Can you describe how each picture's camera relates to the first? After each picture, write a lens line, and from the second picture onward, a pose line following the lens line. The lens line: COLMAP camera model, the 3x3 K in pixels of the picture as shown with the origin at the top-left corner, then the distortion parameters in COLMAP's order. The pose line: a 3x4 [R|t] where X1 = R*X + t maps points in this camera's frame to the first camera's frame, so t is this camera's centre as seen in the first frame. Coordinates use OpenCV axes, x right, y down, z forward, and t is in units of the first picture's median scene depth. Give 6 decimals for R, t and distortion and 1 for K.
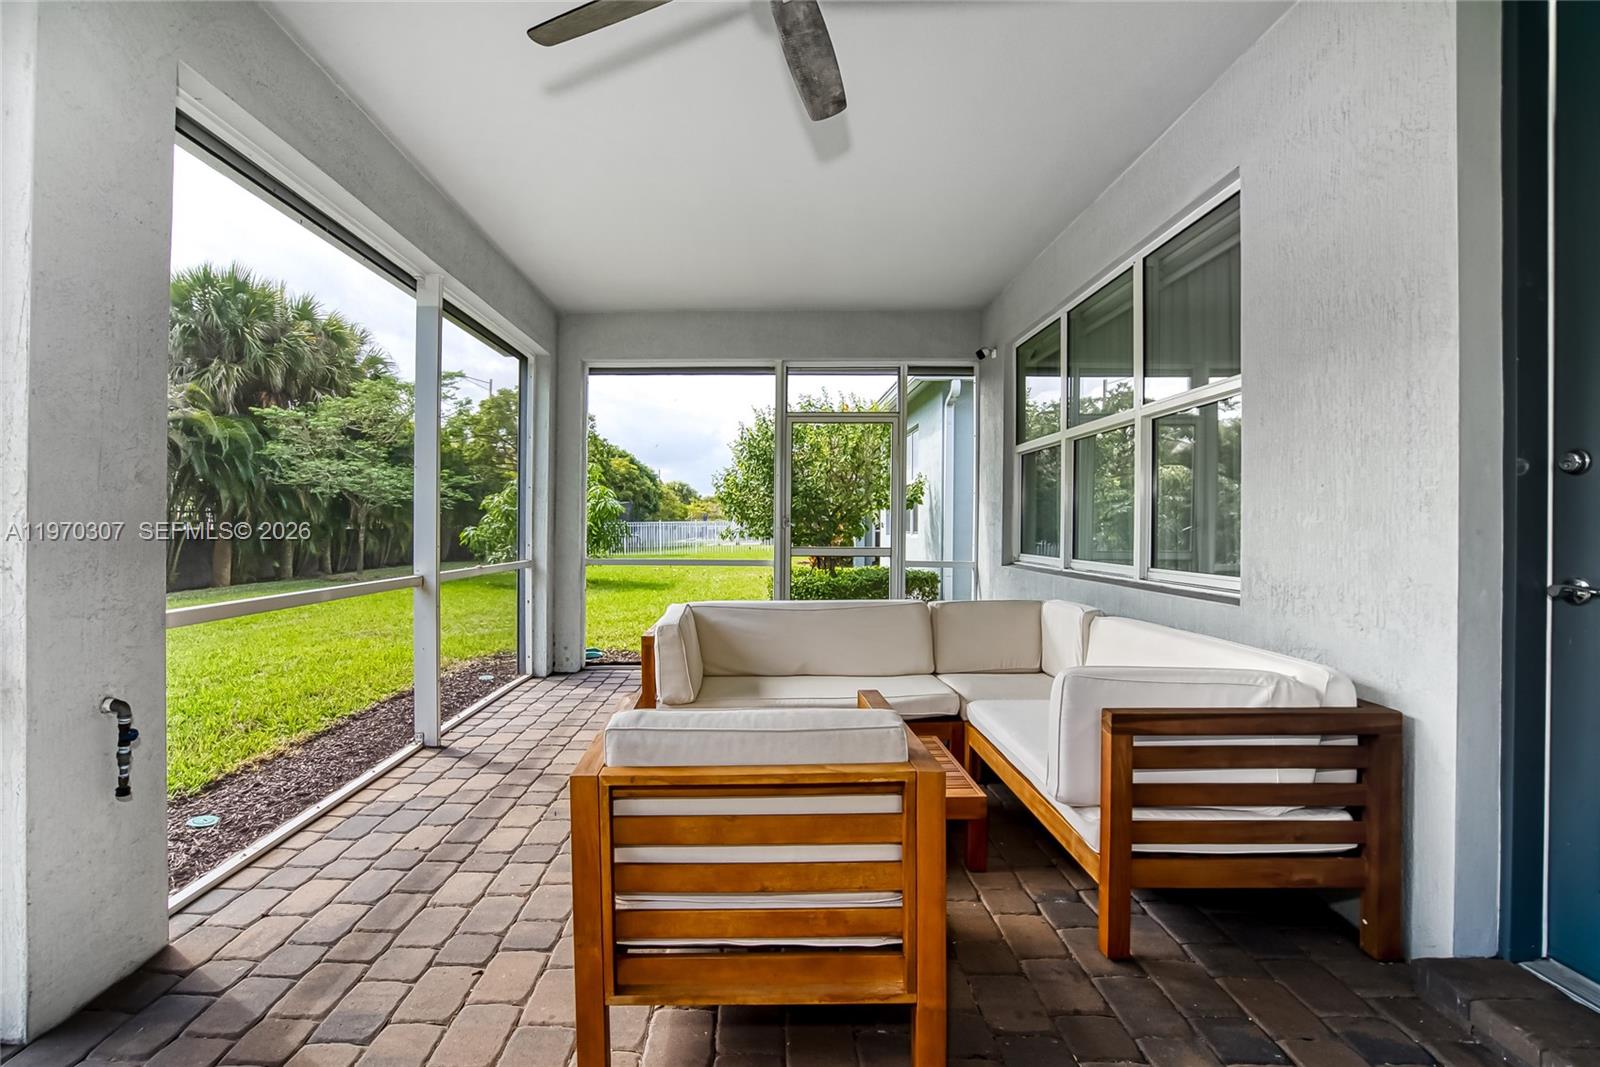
lens RADIAL K [[734.6, 0, 791.9], [0, 734.6, 522.4], [0, 0, 1]] dist [-0.056345, 0.022189]
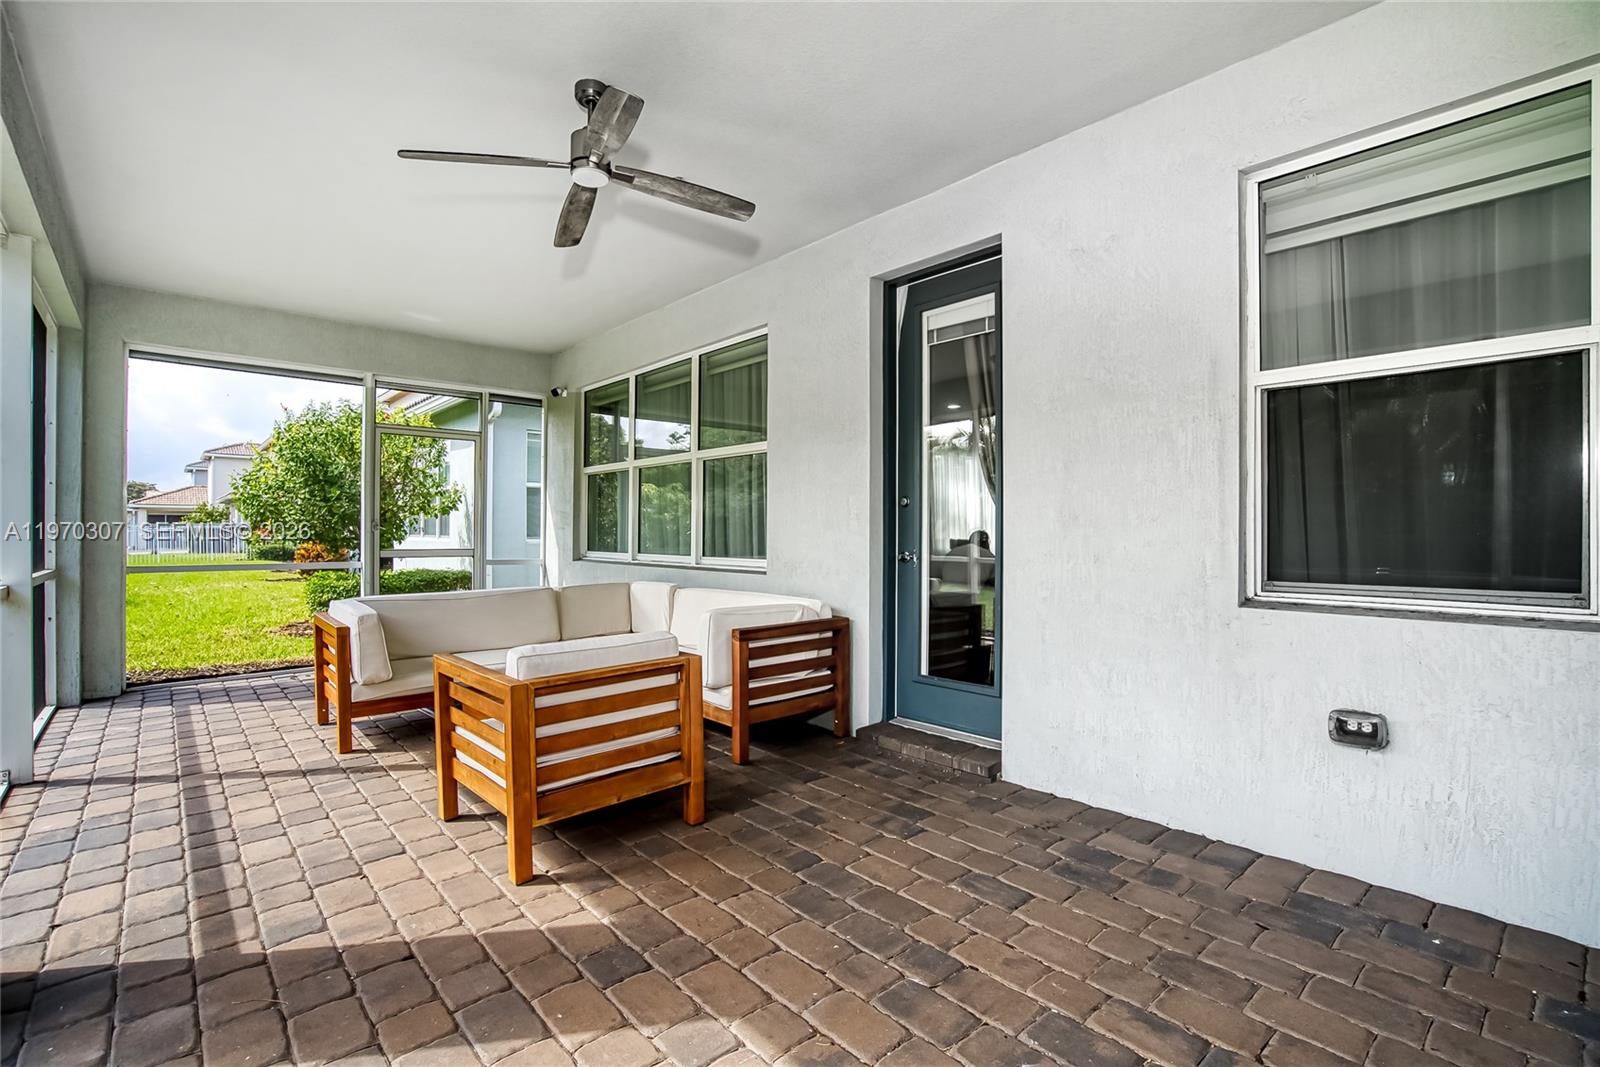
lens RADIAL K [[734.6, 0, 791.9], [0, 734.6, 522.4], [0, 0, 1]] dist [-0.056345, 0.022189]
pose [[0.722358, 0.008727, 0.691465, -0.614282], [-0.003124, 0.999951, -0.009357, 0.004638], [-0.691513, 0.004599, 0.722350, -0.359818]]
